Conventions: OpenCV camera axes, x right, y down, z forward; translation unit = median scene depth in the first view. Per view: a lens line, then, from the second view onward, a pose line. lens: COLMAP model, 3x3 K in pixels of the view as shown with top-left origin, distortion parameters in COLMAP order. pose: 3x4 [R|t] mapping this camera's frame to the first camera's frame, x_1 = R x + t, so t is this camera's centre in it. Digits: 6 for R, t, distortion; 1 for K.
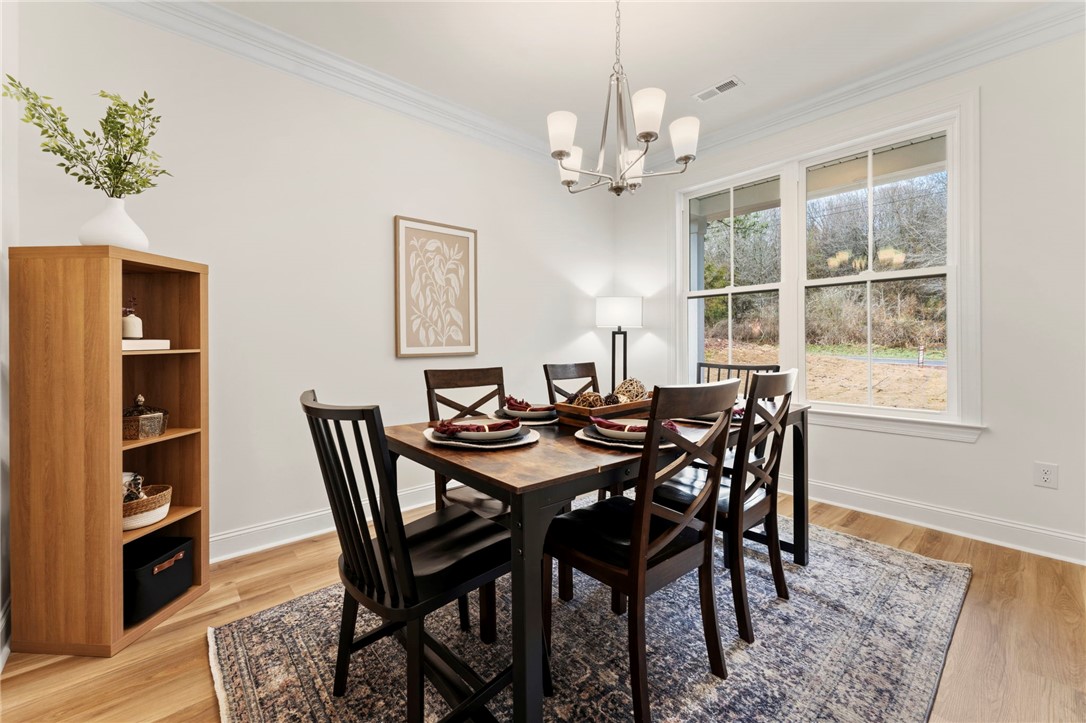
lens RADIAL K [[439.2, 0, 547.8], [0, 439.2, 342.4], [0, 0, 1]] dist [-0.002406, -0.000174]
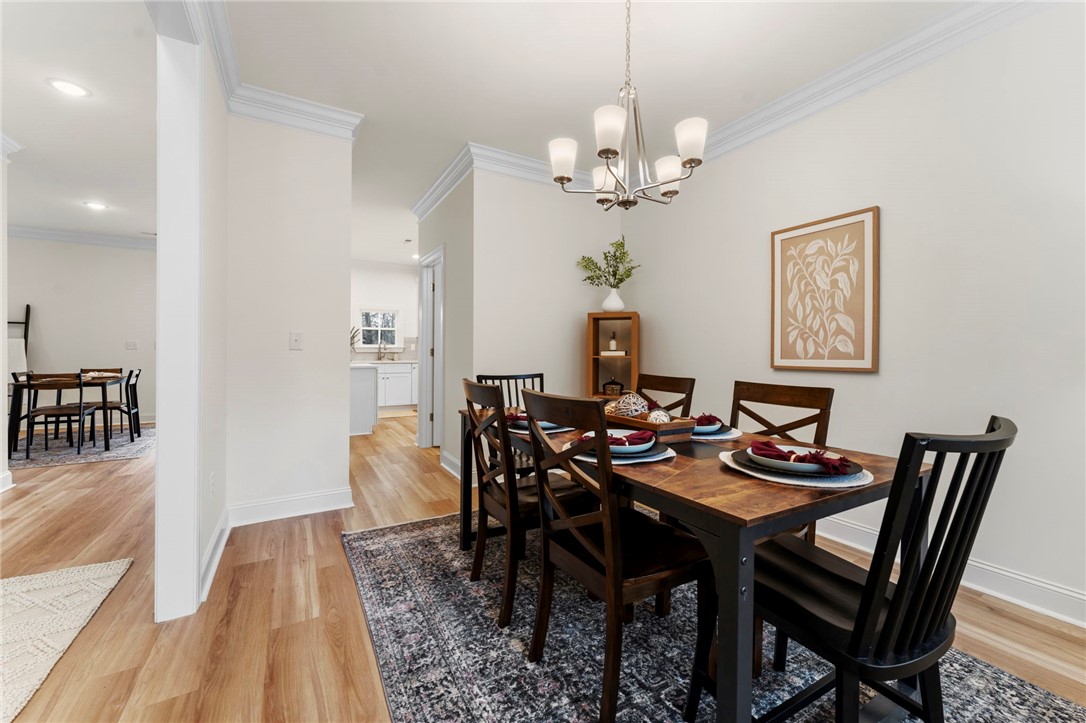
lens RADIAL K [[439.2, 0, 547.8], [0, 439.2, 342.4], [0, 0, 1]] dist [-0.002406, -0.000174]
pose [[-0.194196, -0.014862, -0.980850, 0.734871], [-0.005415, 0.999886, -0.014079, -0.009791], [0.980948, 0.002577, -0.194254, 0.643962]]
